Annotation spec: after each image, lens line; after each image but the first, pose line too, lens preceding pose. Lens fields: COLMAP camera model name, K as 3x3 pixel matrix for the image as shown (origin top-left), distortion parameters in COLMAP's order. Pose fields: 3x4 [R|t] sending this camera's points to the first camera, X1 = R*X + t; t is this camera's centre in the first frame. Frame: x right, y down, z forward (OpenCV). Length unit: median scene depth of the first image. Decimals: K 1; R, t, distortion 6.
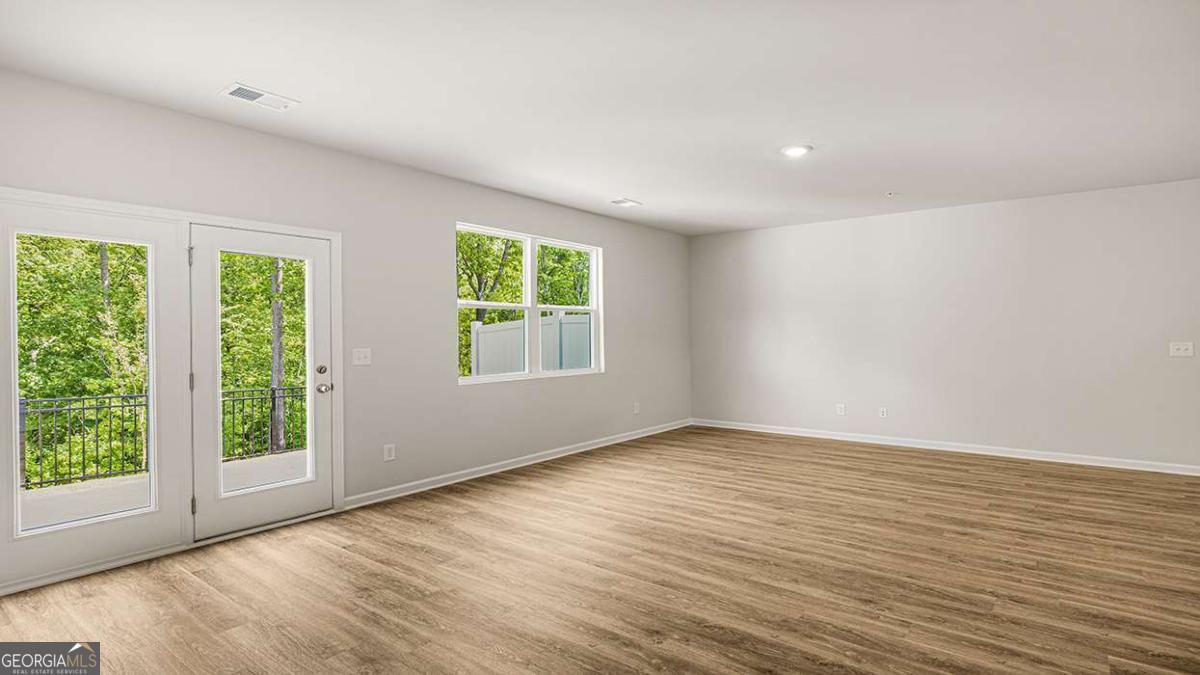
lens RADIAL K [[588.5, 0, 593.3], [0, 588.5, 343.8], [0, 0, 1]] dist [-0.001194, -0.000950]
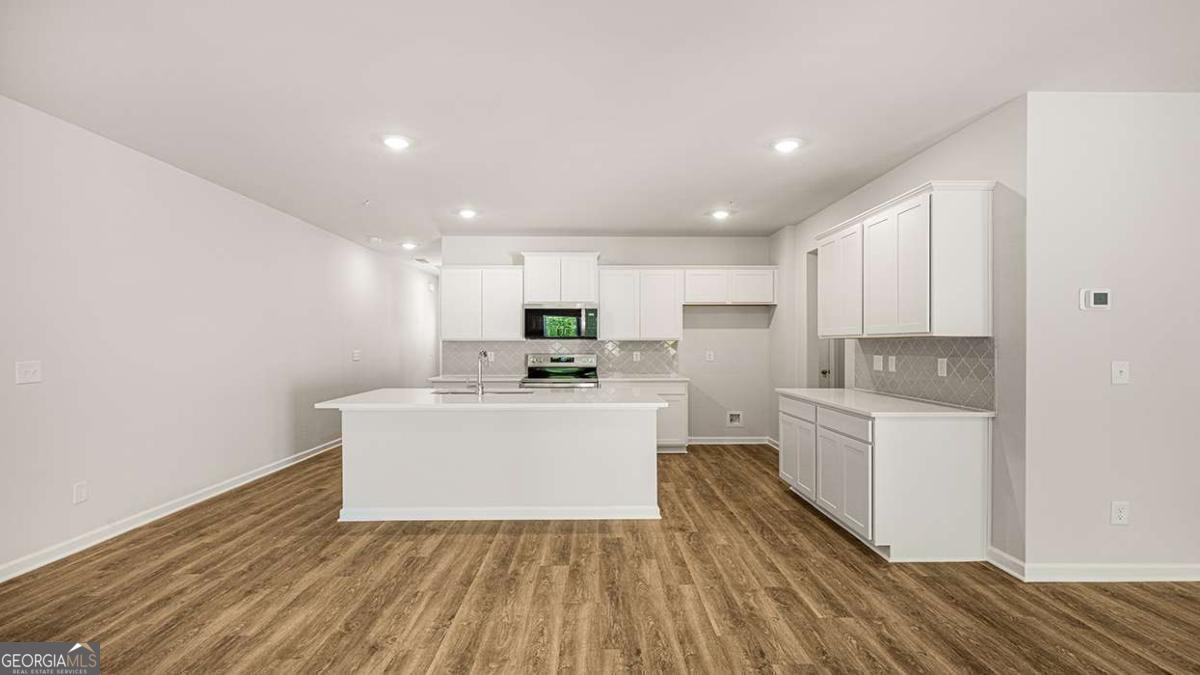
lens RADIAL K [[588.5, 0, 599.5], [0, 588.5, 341.8], [0, 0, 1]] dist [-0.001194, -0.000950]
pose [[-0.636496, 0.007064, 0.771248, 0.145068], [0.016910, 0.999846, 0.004798, -0.031390], [-0.771095, 0.016095, -0.636517, 1.338607]]
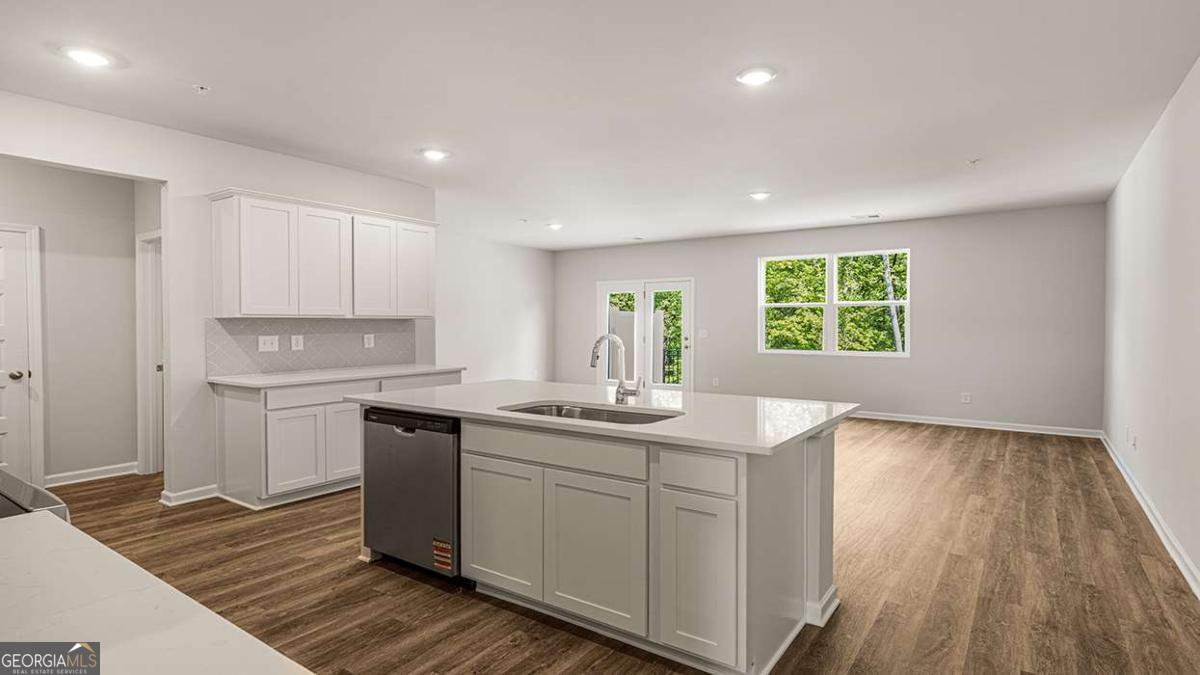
lens RADIAL K [[588.5, 0, 597.6], [0, 588.5, 331.8], [0, 0, 1]] dist [-0.001194, -0.000950]
pose [[0.052851, 0.021632, -0.998368, 2.124696], [-0.014384, 0.999678, 0.020899, -0.030068], [0.998499, 0.013256, 0.053145, 0.642551]]
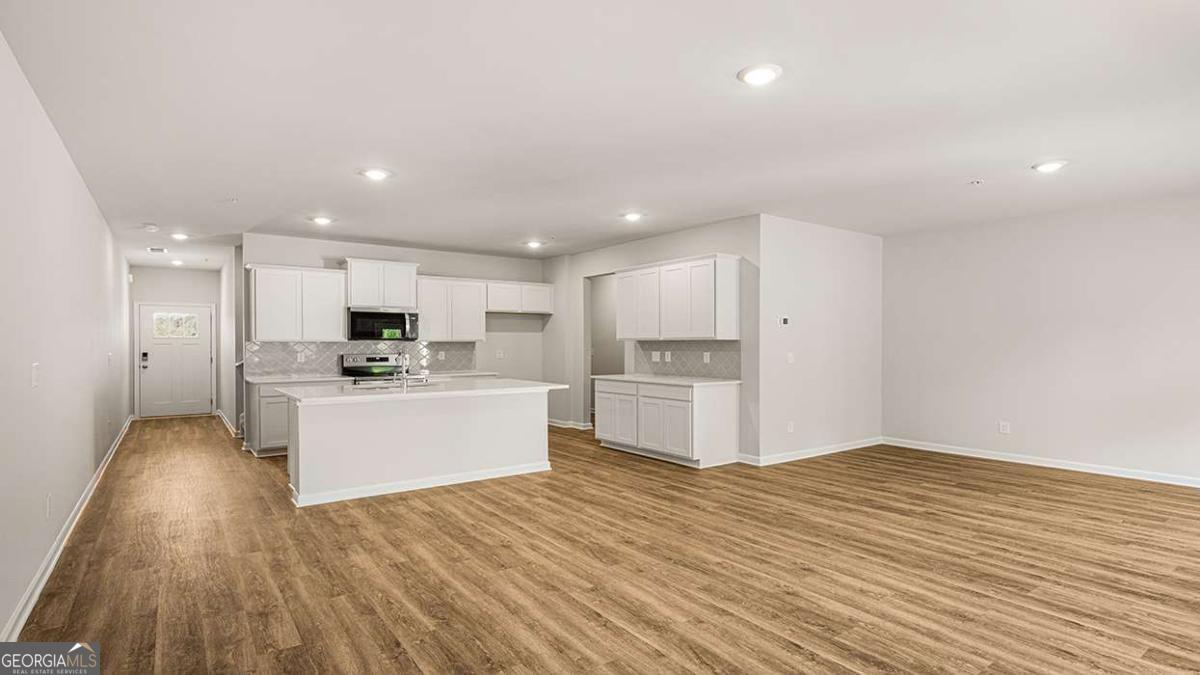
lens RADIAL K [[588.5, 0, 602.2], [0, 588.5, 348.5], [0, 0, 1]] dist [-0.001194, -0.000950]
pose [[-0.964507, 0.004047, 0.264025, 0.411217], [0.010227, 0.999705, 0.022035, -0.042445], [-0.263858, 0.023953, -0.964264, 2.059124]]
